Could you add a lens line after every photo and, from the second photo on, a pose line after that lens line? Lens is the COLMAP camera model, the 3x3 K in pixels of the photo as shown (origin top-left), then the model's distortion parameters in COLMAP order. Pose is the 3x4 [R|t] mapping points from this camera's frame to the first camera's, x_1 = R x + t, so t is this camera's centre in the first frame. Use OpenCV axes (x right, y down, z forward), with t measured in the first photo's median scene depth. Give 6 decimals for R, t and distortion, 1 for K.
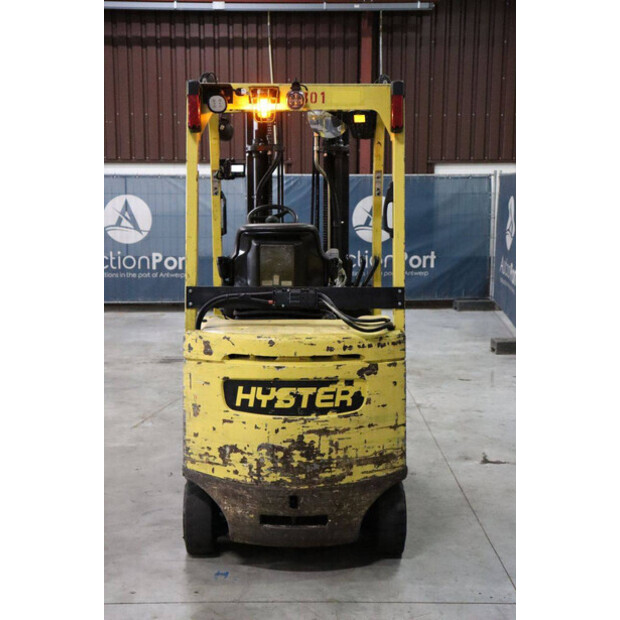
lens RADIAL K [[921.3, 0, 308.6], [0, 921.3, 312.1], [0, 0, 1]] dist [0.097282, 0.035047]
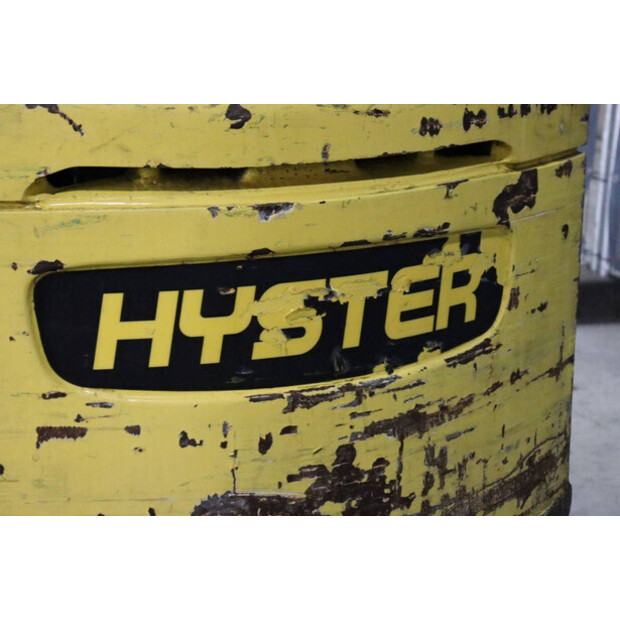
lens RADIAL K [[1466.4, 0, 322.1], [0, 1466.4, 307.8], [0, 0, 1]] dist [0.398107, 0.138977]
pose [[0.892635, -0.106719, 0.437966, -0.201308], [0.045721, 0.987996, 0.147558, 0.026458], [-0.448456, -0.111691, 0.886799, 0.608468]]
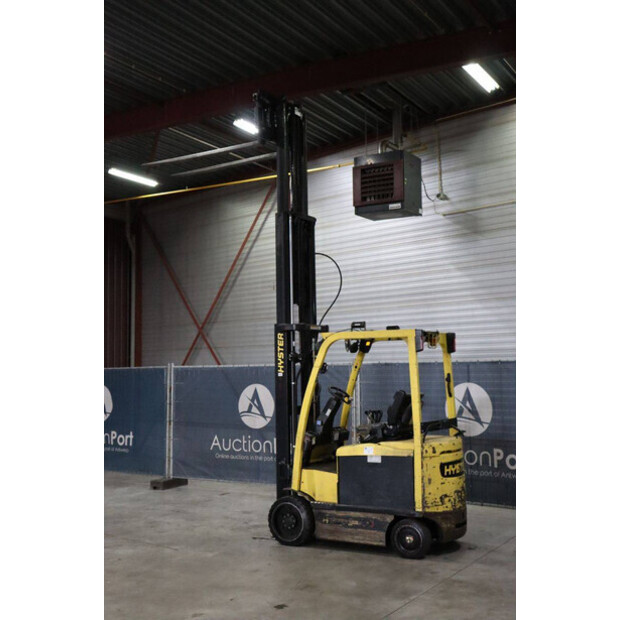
lens RADIAL K [[819.4, 0, 302.8], [0, 819.4, 308.7], [0, 0, 1]] dist [0.032201, 0.099213]
pose [[0.517477, 0.056804, 0.853809, -1.942983], [0.130279, 0.980932, -0.144221, -0.049307], [-0.845721, 0.185864, 0.500210, 0.236665]]
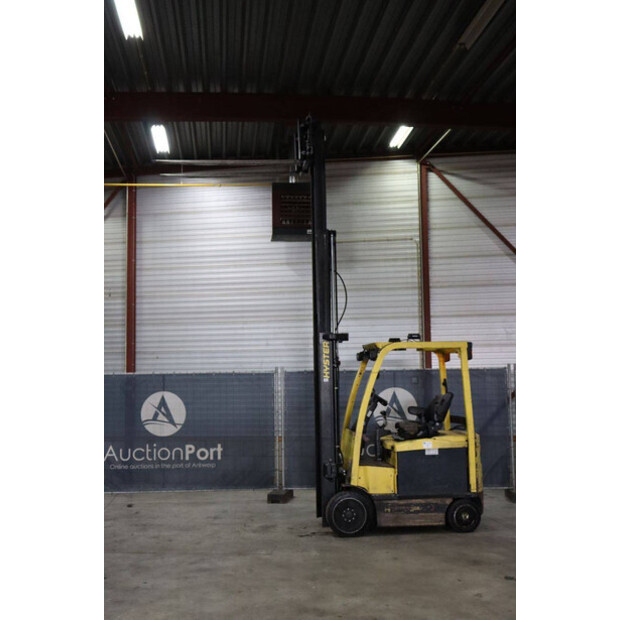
lens RADIAL K [[752.7, 0, 303.8], [0, 752.7, 307.5], [0, 0, 1]] dist [0.005060, 0.033112]
pose [[-0.093299, 0.091154, 0.991457, -2.249582], [0.149064, 0.985855, -0.076612, -0.249155], [-0.984416, 0.140642, -0.105567, 1.676331]]
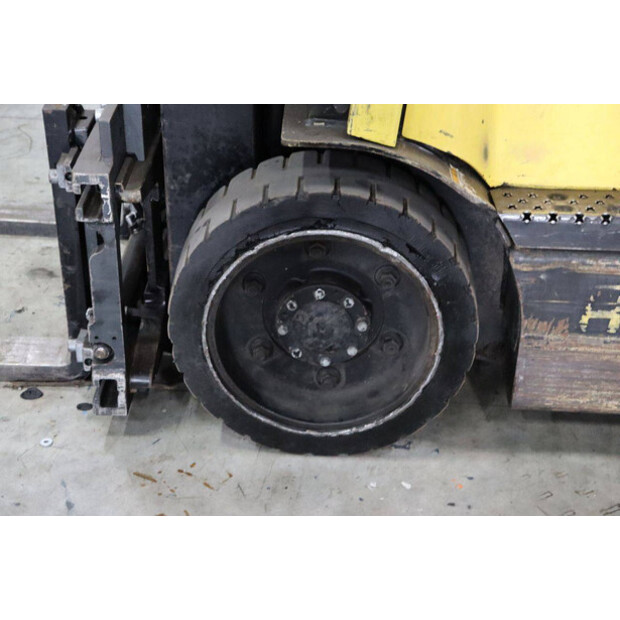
lens RADIAL K [[1115.5, 0, 308.1], [0, 1115.5, 311.2], [0, 0, 1]] dist [0.189132, -0.009165]
pose [[0.050489, -0.510563, 0.858357, -0.527183], [0.121640, 0.856198, 0.502124, -0.057101], [-0.991289, 0.079058, 0.105334, 1.372203]]
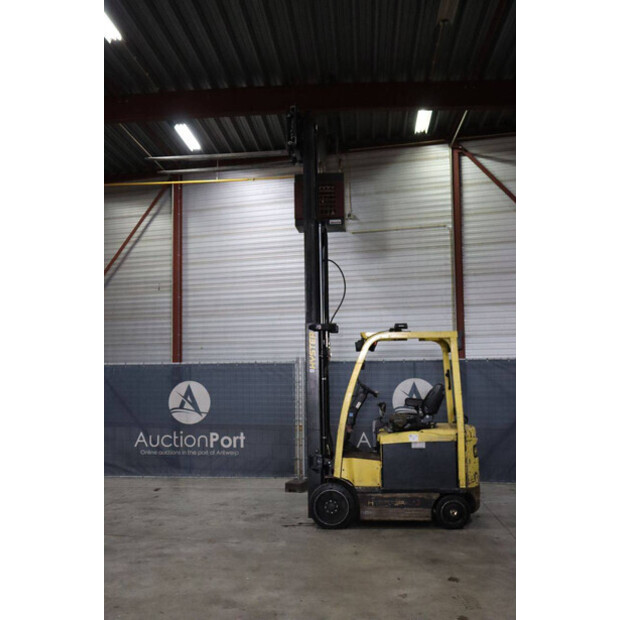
lens RADIAL K [[735.5, 0, 306.5], [0, 735.5, 307.9], [0, 0, 1]] dist [-0.002715, 0.006538]
pose [[0.088649, 0.077863, 0.993015, -2.195194], [0.147317, 0.984951, -0.090382, -0.189580], [-0.985109, 0.154300, 0.075845, 1.244376]]
